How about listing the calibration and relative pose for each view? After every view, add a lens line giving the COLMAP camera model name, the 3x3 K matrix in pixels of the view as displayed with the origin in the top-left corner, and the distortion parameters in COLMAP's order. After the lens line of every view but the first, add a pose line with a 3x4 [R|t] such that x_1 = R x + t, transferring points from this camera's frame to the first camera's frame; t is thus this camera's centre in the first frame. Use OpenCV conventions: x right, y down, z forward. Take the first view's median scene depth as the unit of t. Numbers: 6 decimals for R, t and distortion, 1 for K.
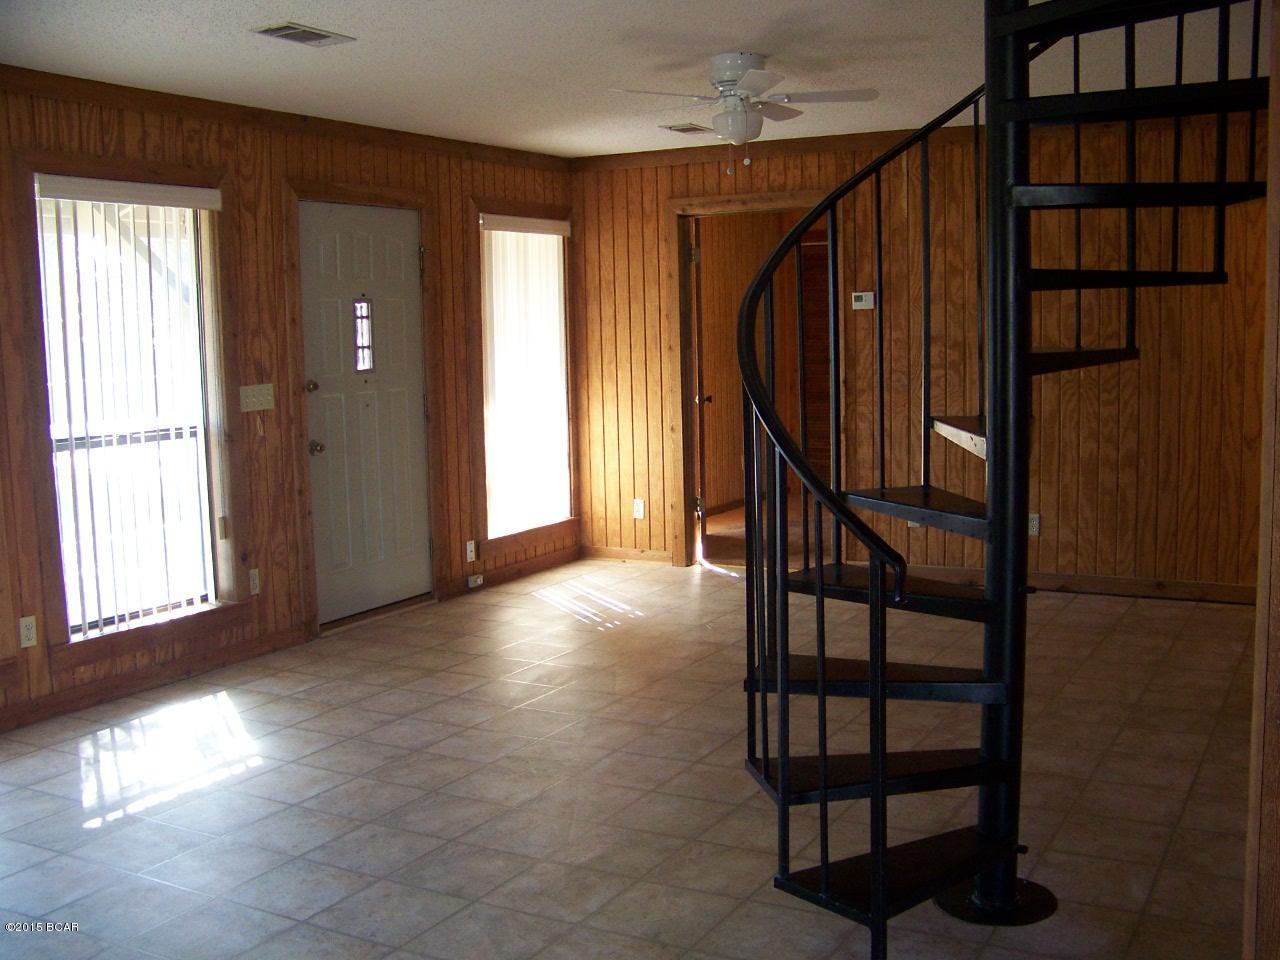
lens RADIAL K [[1344.8, 0, 660.6], [0, 1344.8, 483.2], [0, 0, 1]] dist [-0.237810, 0.298185]
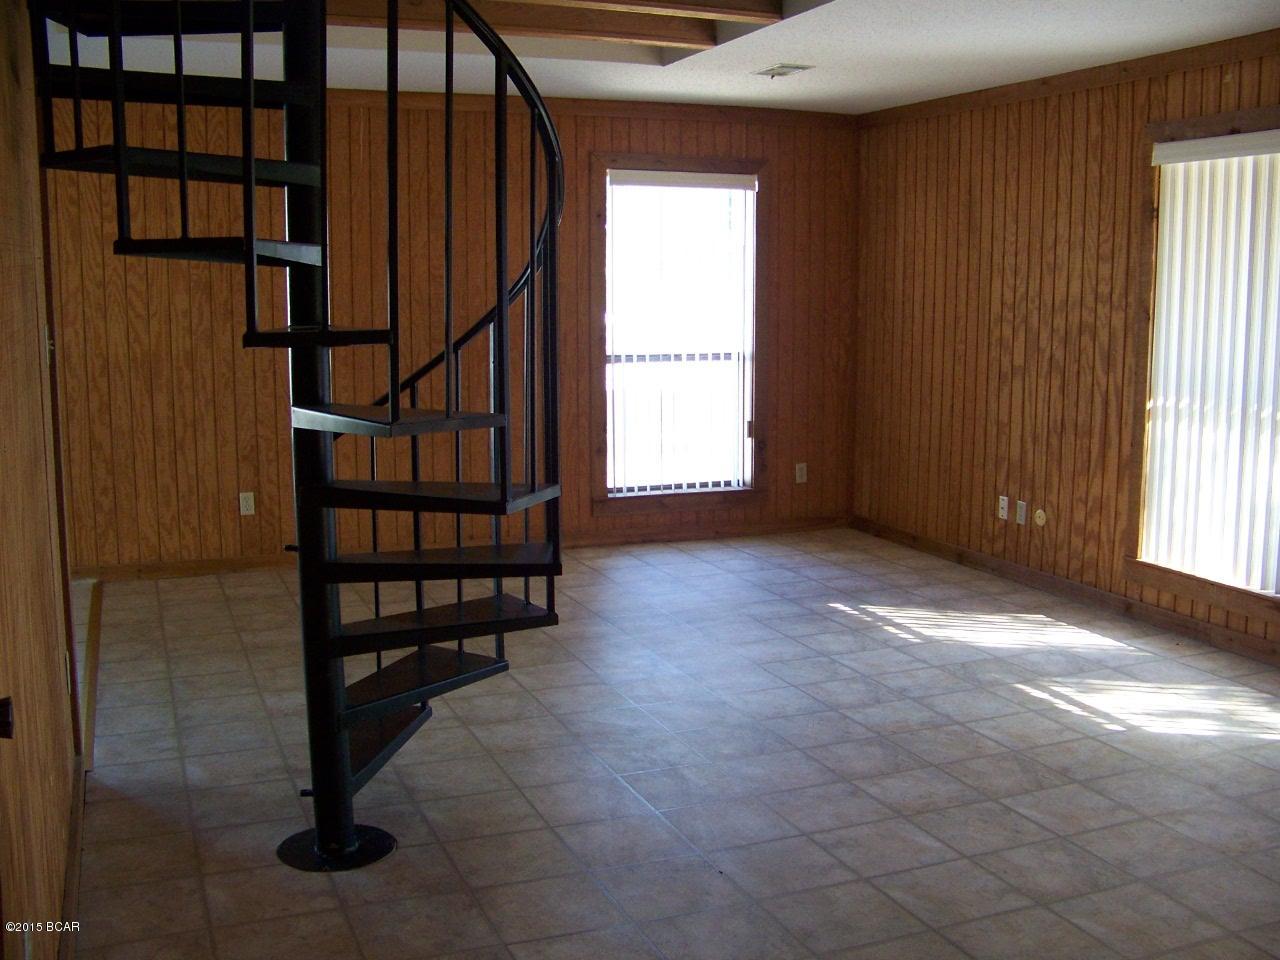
lens RADIAL K [[1344.8, 0, 660.6], [0, 1344.8, 483.2], [0, 0, 1]] dist [-0.237810, 0.298185]
pose [[-0.631638, 0.134377, -0.763529, 0.511920], [-0.072988, 0.970182, 0.231127, -0.136436], [0.771820, 0.201717, -0.602995, 1.062613]]
